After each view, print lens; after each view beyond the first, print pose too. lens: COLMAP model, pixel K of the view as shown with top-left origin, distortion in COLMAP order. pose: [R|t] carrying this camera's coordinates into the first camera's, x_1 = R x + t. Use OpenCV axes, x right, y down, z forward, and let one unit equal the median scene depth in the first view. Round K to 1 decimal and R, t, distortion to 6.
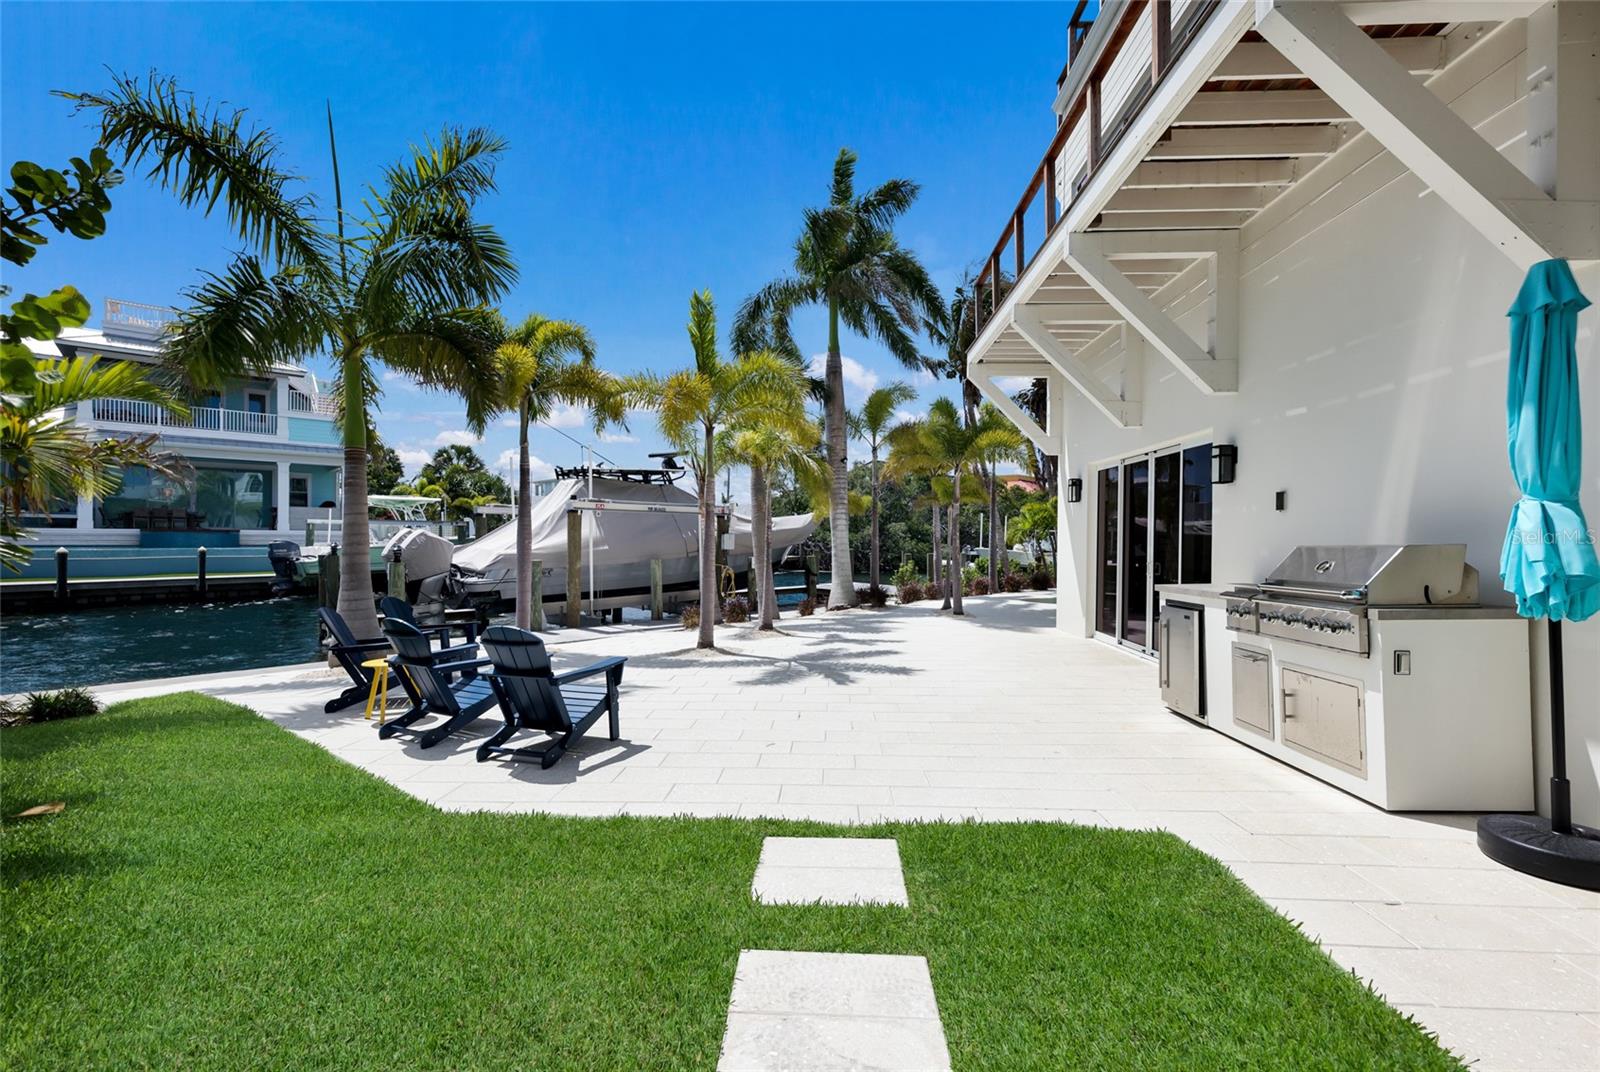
lens RADIAL K [[692.3, 0, 800.0], [0, 692.3, 536.0], [0, 0, 1]] dist [0.002355, -0.000046]
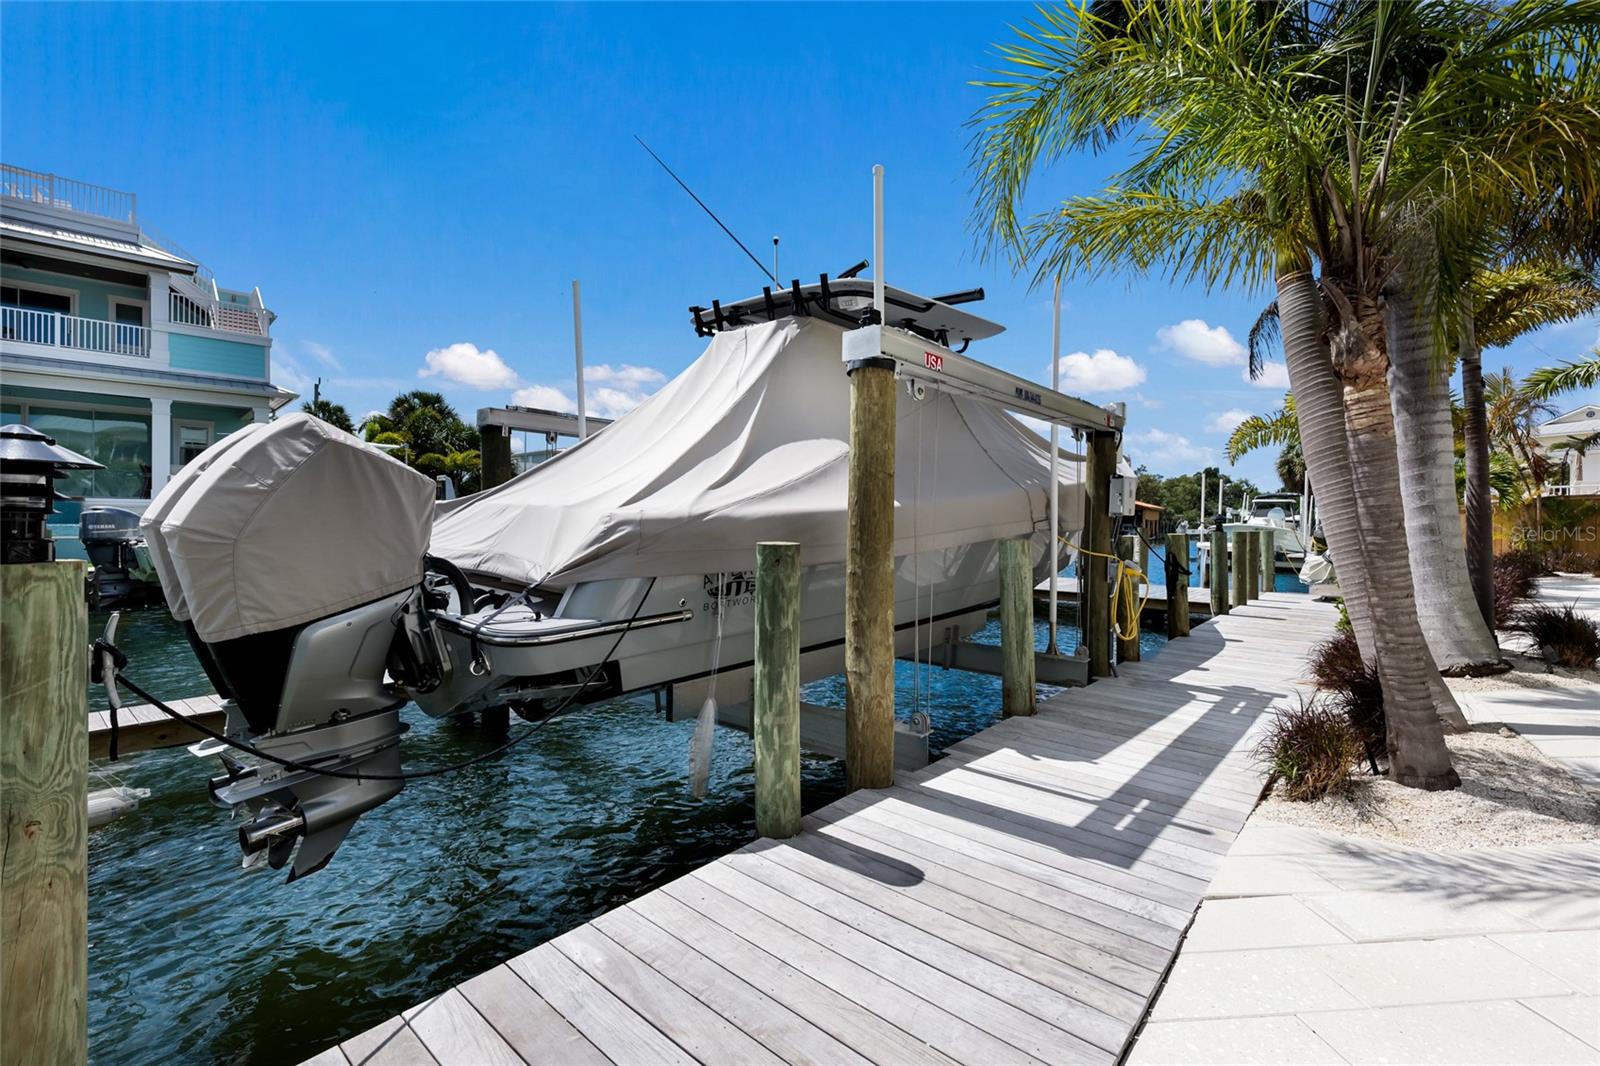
lens RADIAL K [[692.3, 0, 800.0], [0, 692.3, 533.0], [0, 0, 1]] dist [0.002355, -0.000046]
pose [[0.999145, 0.000229, 0.041337, -0.181744], [-0.001059, 0.999799, 0.020036, 0.012691], [-0.041324, -0.020063, 0.998944, 0.357754]]
